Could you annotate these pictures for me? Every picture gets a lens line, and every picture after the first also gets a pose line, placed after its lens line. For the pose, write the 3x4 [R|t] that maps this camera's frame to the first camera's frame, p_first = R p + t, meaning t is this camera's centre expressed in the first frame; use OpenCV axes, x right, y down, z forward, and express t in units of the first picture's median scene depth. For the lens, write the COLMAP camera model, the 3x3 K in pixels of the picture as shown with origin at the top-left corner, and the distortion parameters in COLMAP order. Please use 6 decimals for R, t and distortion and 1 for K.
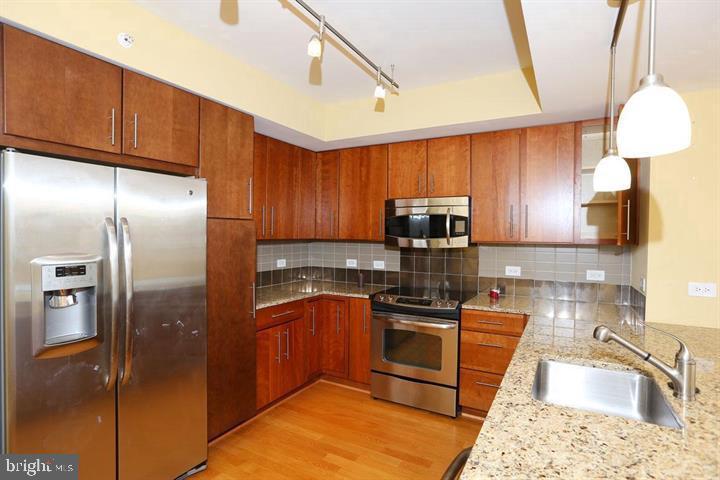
lens RADIAL K [[365.4, 0, 354.5], [0, 365.4, 240.8], [0, 0, 1]] dist [-0.016142, 0.004965]
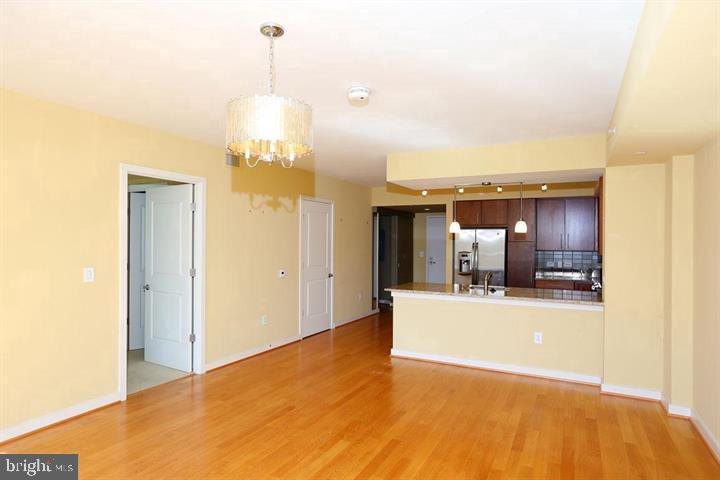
lens RADIAL K [[445.5, 0, 362.1], [0, 445.5, 239.1], [0, 0, 1]] dist [0.000351, 0.000975]
pose [[0.042222, -0.009146, -0.999066, 3.779960], [-0.025323, 0.999627, -0.010222, -0.024430], [0.998787, 0.025731, 0.041975, -0.356413]]
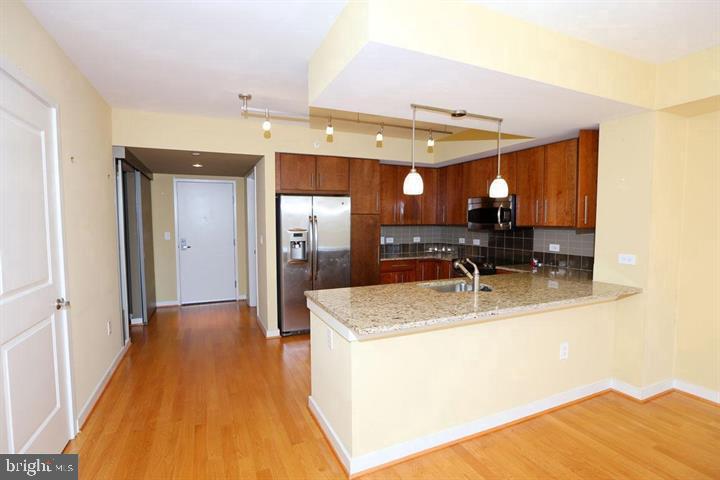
lens RADIAL K [[353.1, 0, 363.2], [0, 353.1, 241.2], [0, 0, 1]] dist [-0.026923, 0.000935]
pose [[0.811156, 0.025935, -0.584255, 1.091421], [-0.002729, 0.999173, 0.040563, 0.014161], [0.584824, -0.031309, 0.810556, -0.827043]]
